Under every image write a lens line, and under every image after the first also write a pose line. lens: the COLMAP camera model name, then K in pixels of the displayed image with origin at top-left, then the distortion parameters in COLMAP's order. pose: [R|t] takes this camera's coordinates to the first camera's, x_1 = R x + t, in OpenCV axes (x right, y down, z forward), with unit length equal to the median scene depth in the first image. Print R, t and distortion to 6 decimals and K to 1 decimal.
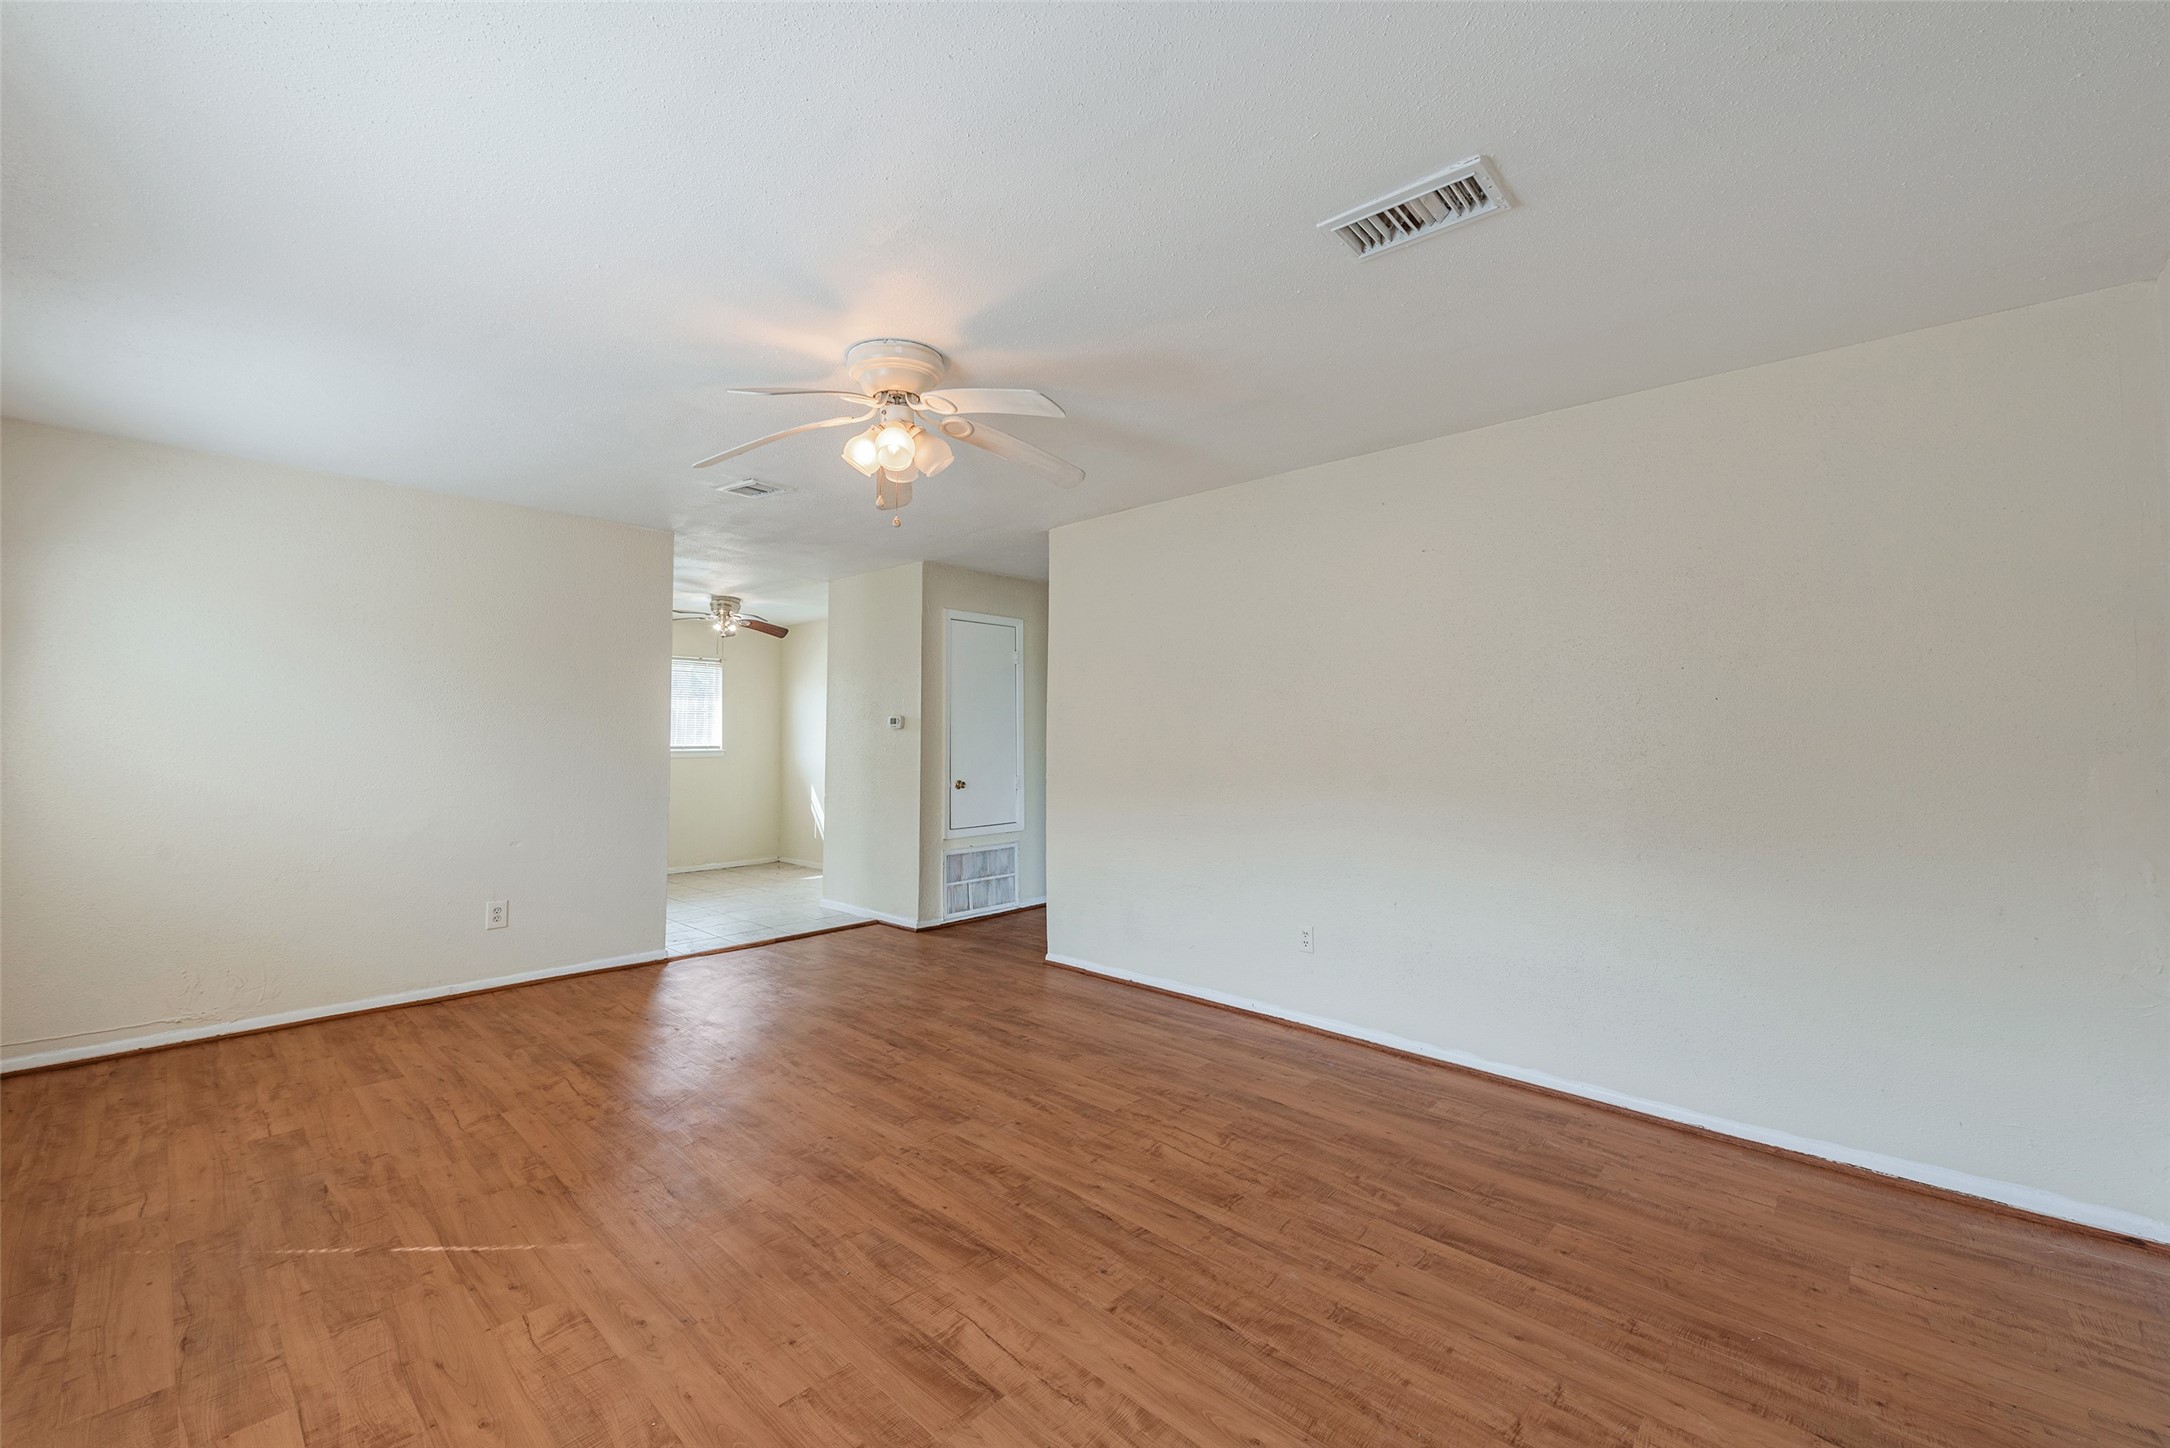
lens RADIAL K [[856.1, 0, 1057.3], [0, 856.1, 696.1], [0, 0, 1]] dist [-0.002336, -0.000307]
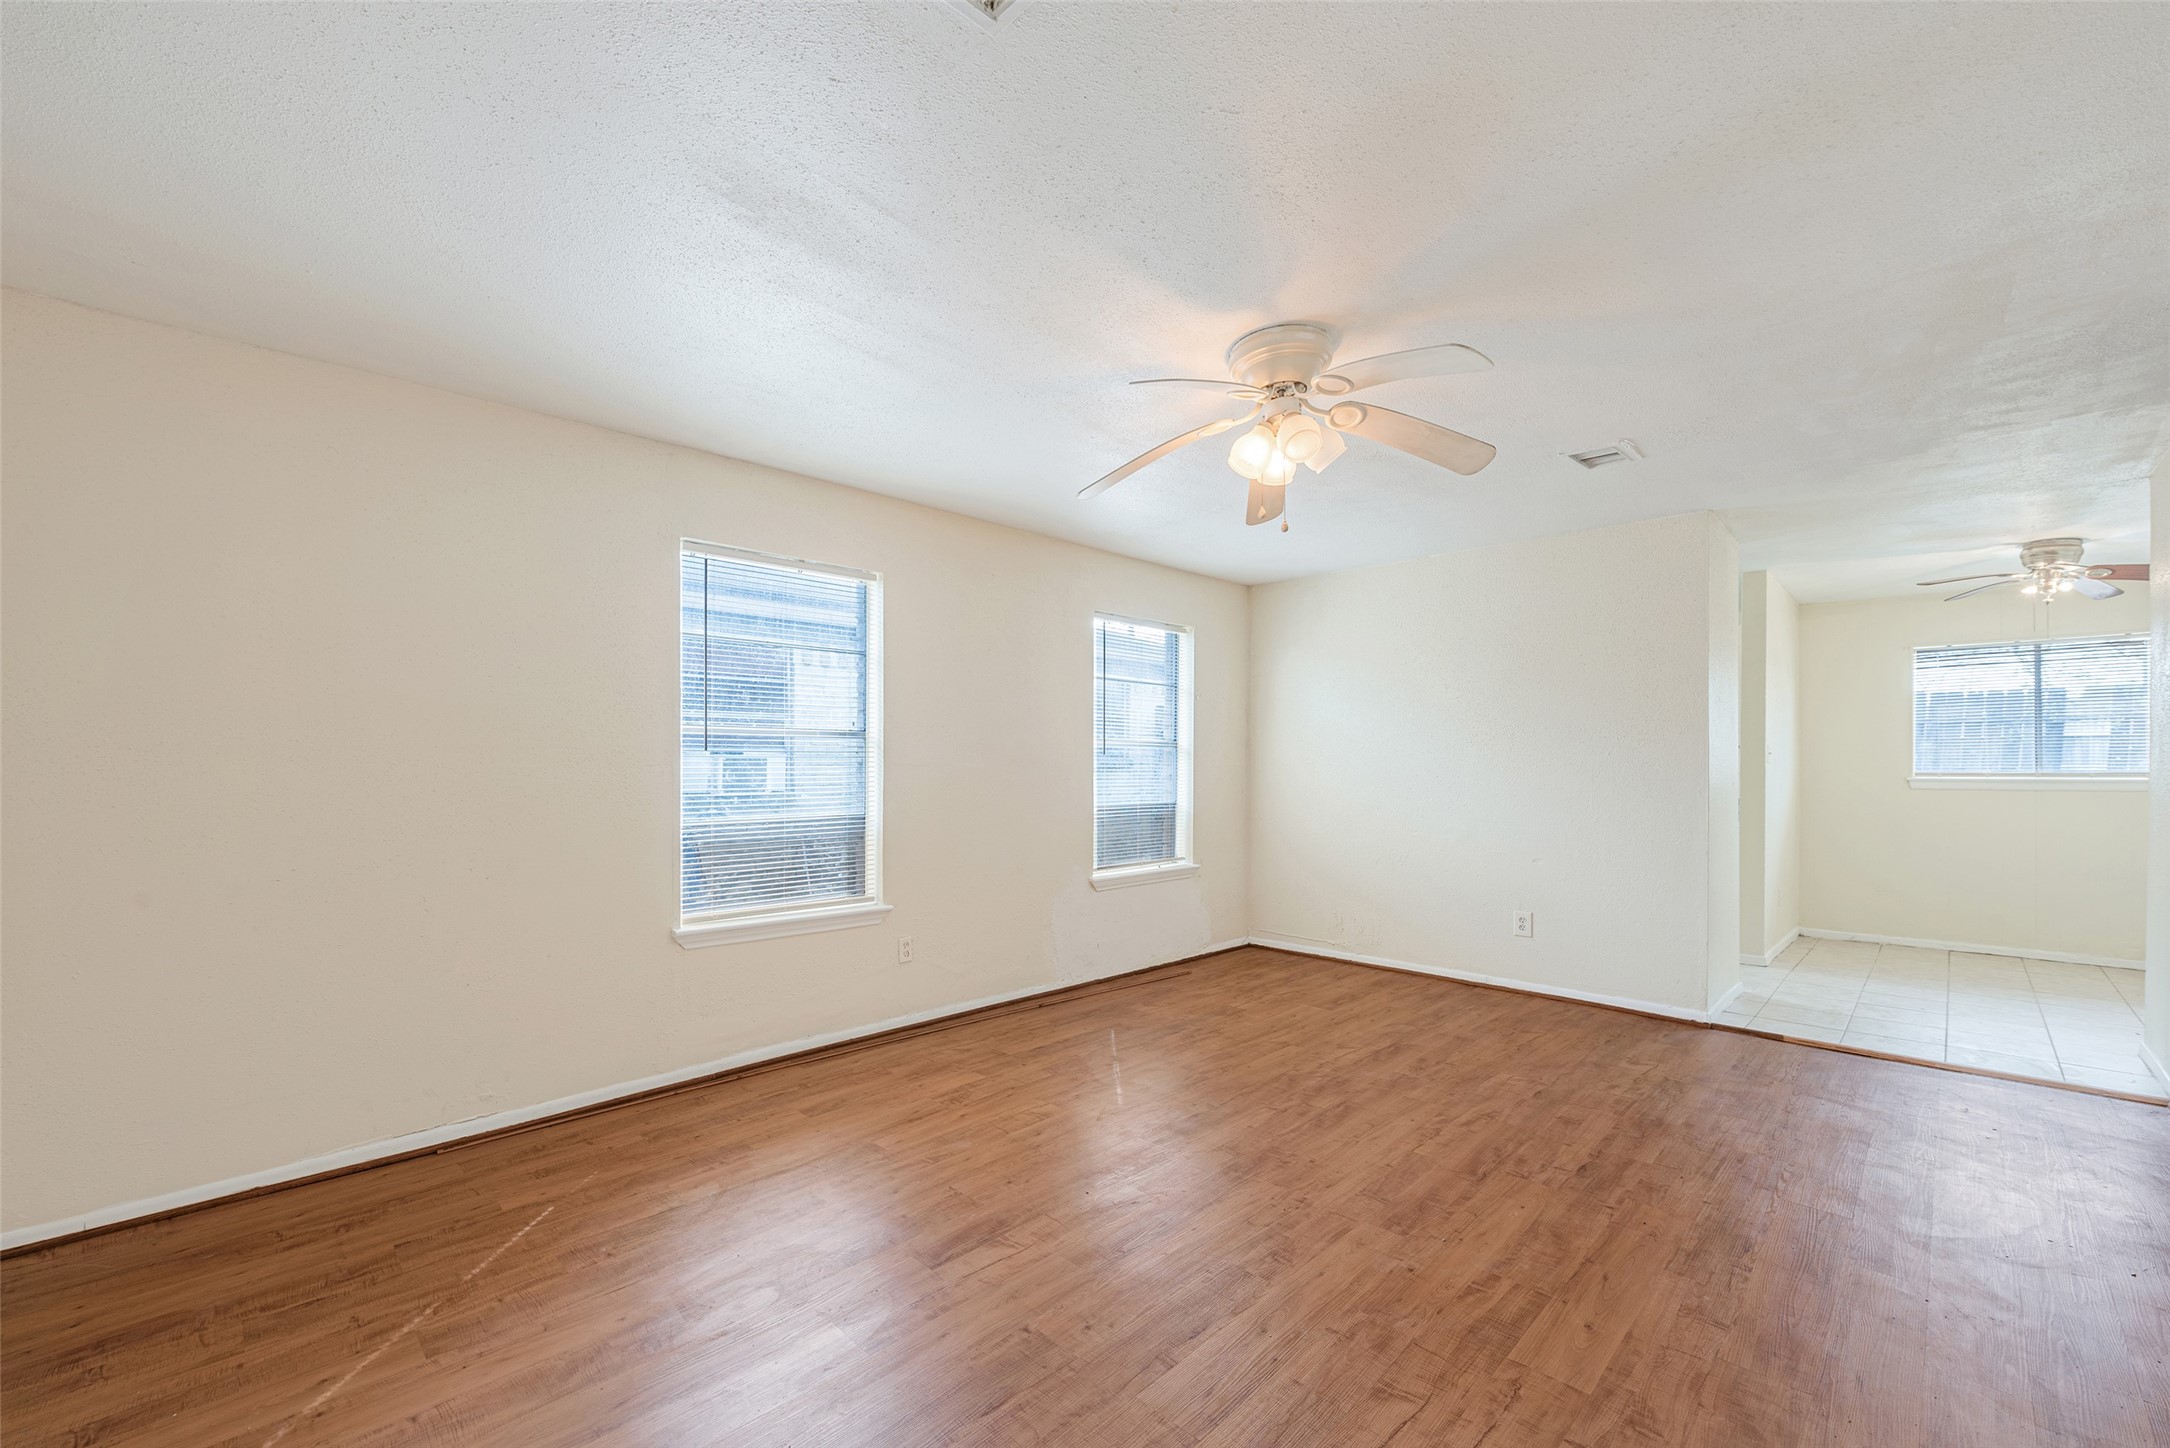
lens RADIAL K [[876.2, 0, 1080.9], [0, 876.2, 741.4], [0, 0, 1]] dist [-0.001455, -0.000680]
pose [[-0.014647, -0.026405, -0.999544, 0.865848], [0.048339, 0.998464, -0.027085, 0.054101], [0.998724, -0.048714, -0.013348, 0.878772]]
